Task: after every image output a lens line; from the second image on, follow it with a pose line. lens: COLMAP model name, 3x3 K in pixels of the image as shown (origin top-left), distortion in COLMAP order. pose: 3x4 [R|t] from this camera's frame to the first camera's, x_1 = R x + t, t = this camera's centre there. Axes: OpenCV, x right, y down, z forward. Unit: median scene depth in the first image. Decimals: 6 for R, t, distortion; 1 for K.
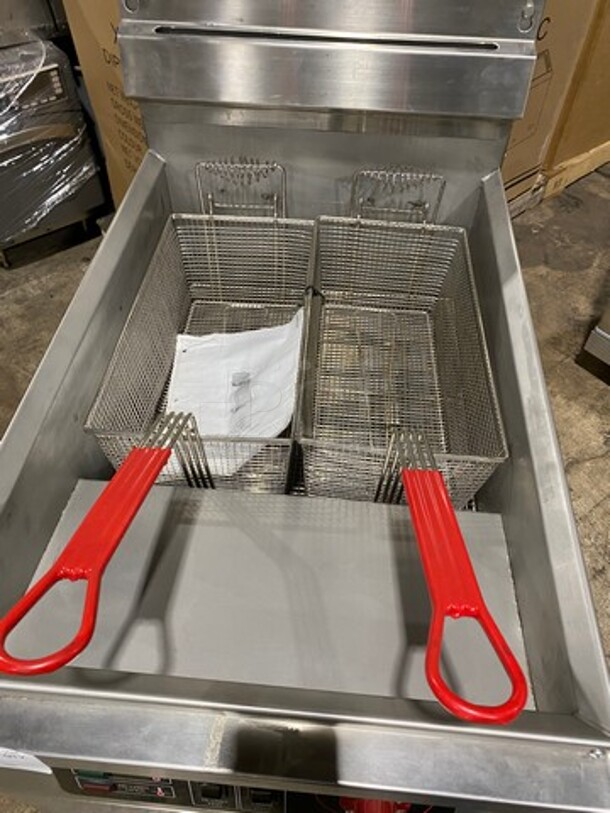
lens RADIAL K [[613.7, 0, 311.1], [0, 613.7, 404.1], [0, 0, 1]] dist [-0.025466, 0.010117]
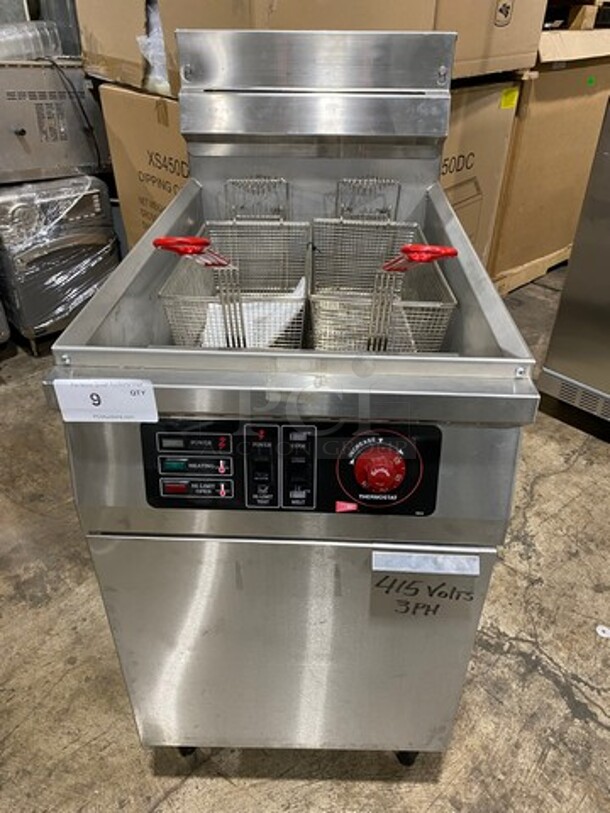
lens RADIAL K [[613.7, 0, 311.1], [0, 613.7, 404.1], [0, 0, 1]] dist [-0.025466, 0.010117]
pose [[0.998945, -0.030654, 0.034192, -0.031923], [0.039439, 0.954104, -0.296866, 0.314904], [-0.023522, 0.297902, 0.954307, -0.122508]]
